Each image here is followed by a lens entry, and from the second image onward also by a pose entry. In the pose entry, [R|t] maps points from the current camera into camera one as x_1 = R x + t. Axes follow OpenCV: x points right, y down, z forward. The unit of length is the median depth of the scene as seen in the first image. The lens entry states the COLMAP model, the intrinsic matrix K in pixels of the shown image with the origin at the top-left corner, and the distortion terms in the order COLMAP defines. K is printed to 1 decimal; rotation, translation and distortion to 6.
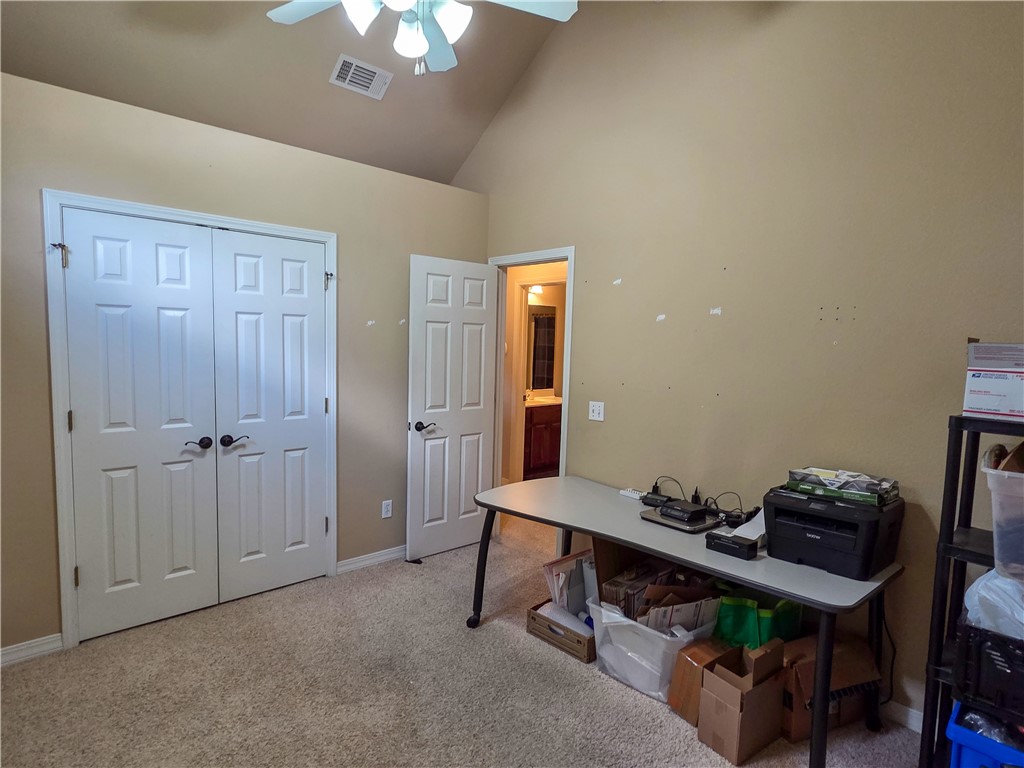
lens RADIAL K [[550.2, 0, 509.3], [0, 550.2, 386.4], [0, 0, 1]] dist [0.003462, 0.000714]
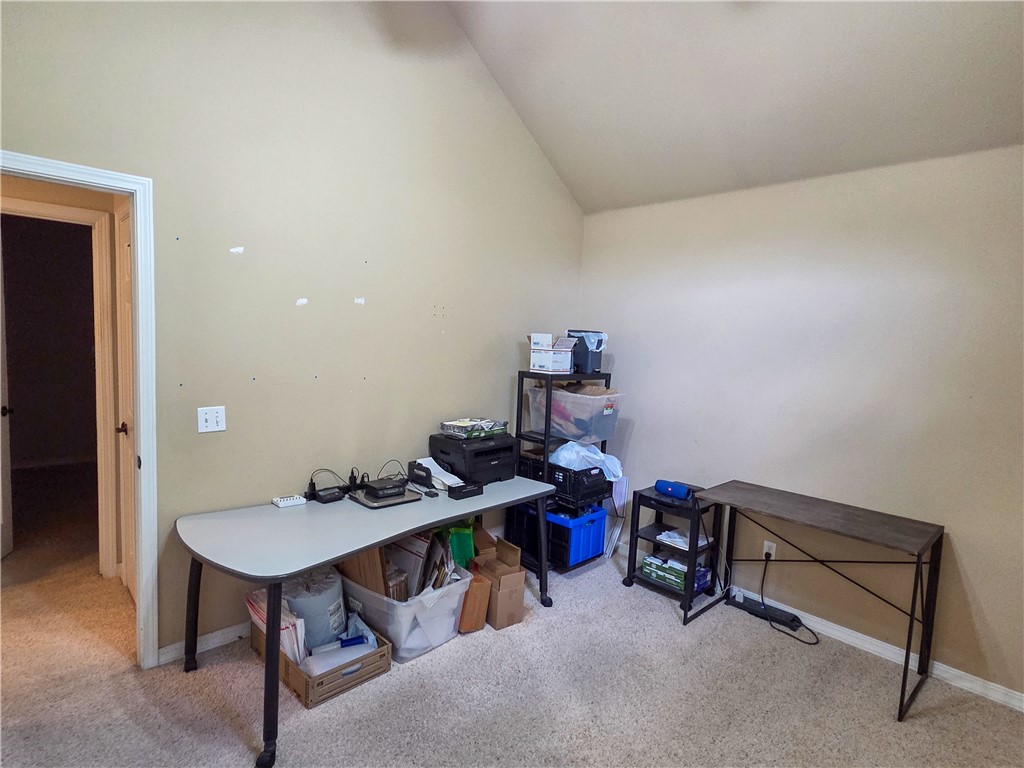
lens RADIAL K [[550.2, 0, 509.6], [0, 550.2, 381.8], [0, 0, 1]] dist [0.003462, 0.000714]
pose [[-0.017468, -0.119967, 0.992624, -0.733372], [0.029915, 0.992268, 0.120451, -0.104465], [-0.999400, 0.031799, -0.013744, 0.758618]]
